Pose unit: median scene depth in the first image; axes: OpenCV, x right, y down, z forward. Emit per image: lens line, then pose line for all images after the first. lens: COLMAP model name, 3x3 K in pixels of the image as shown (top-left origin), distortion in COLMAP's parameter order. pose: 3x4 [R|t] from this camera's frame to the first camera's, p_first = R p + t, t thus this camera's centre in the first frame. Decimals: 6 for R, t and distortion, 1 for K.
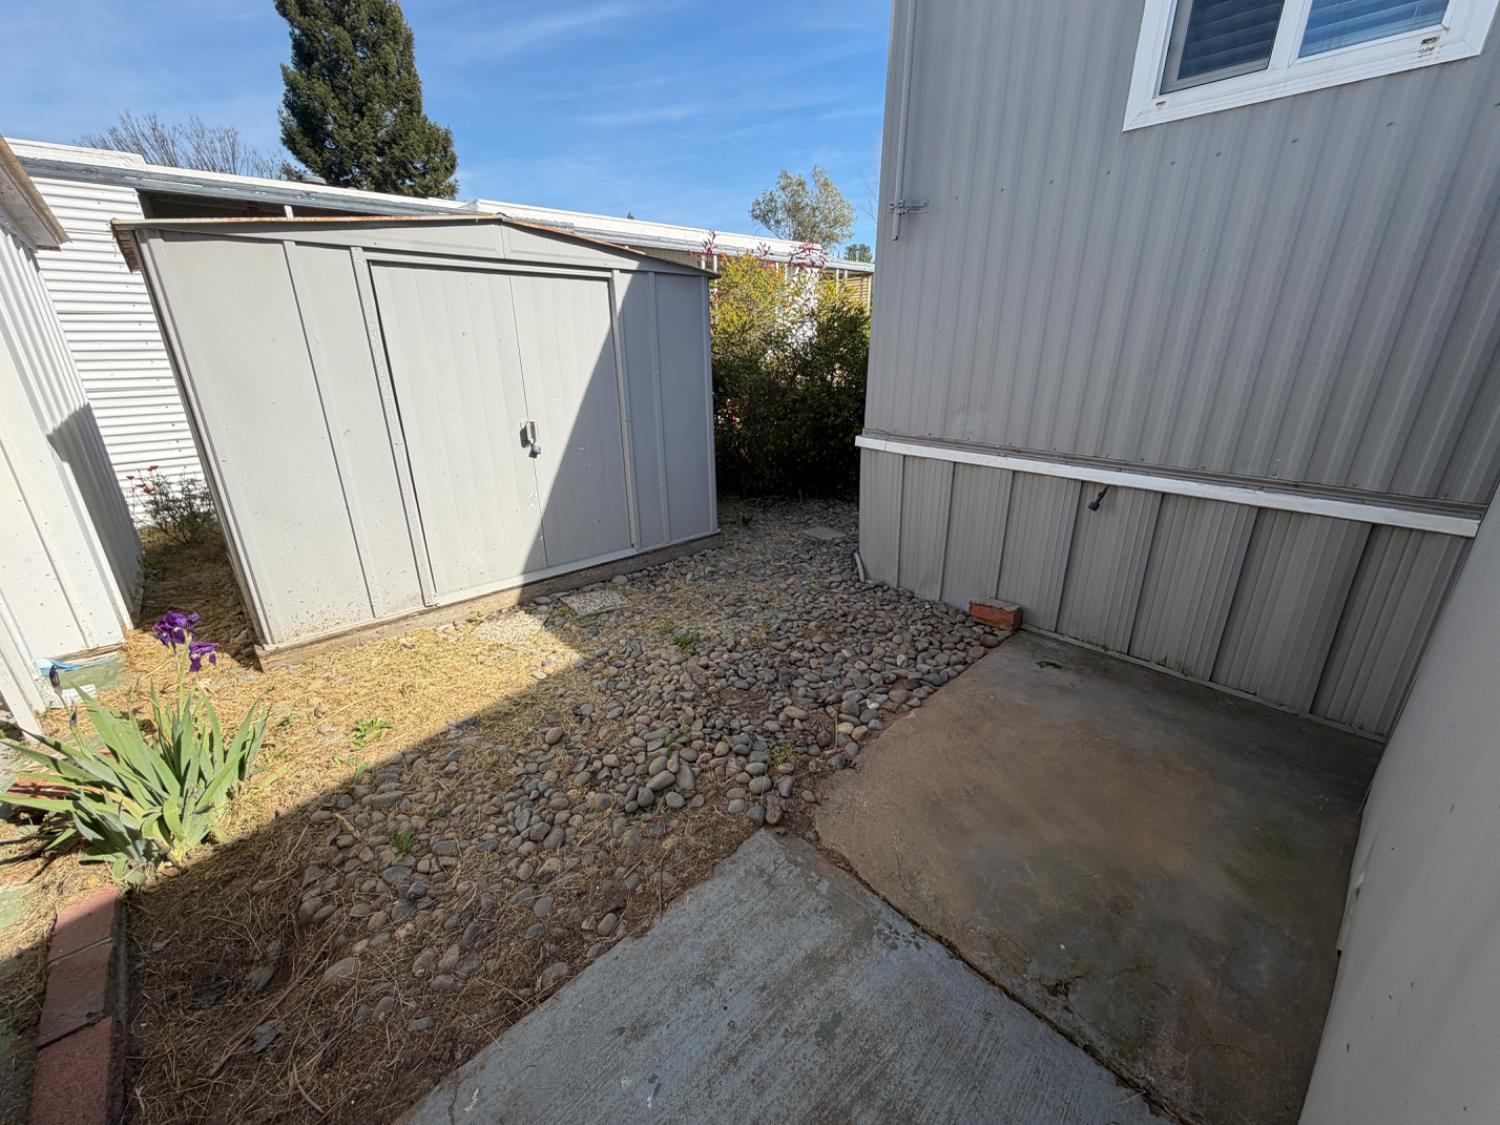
lens RADIAL K [[601.4, 0, 739.9], [0, 601.4, 560.6], [0, 0, 1]] dist [0.001199, 0.000072]
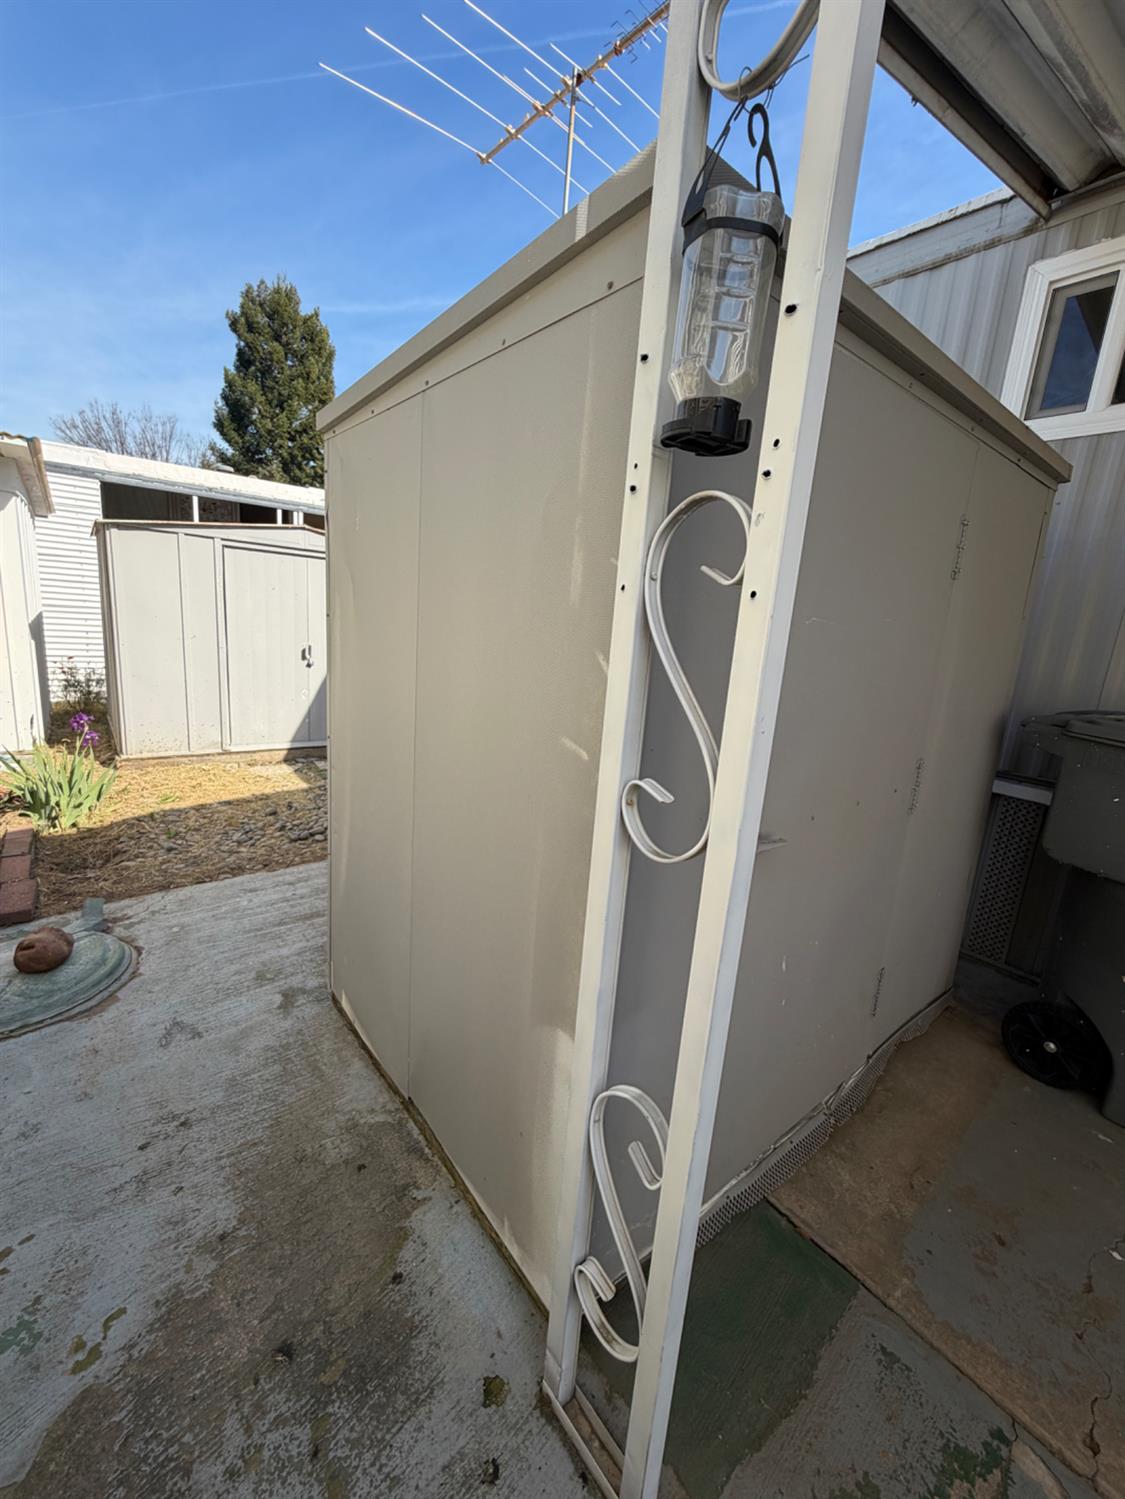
lens RADIAL K [[601.0, 0, 560.6], [0, 601.0, 742.7], [0, 0, 1]] dist [0.001199, 0.000072]
pose [[0.993748, 0.098540, -0.052487, 0.316953], [-0.105154, 0.984059, -0.143422, 0.136117], [0.037518, 0.148045, 0.988269, -0.381132]]
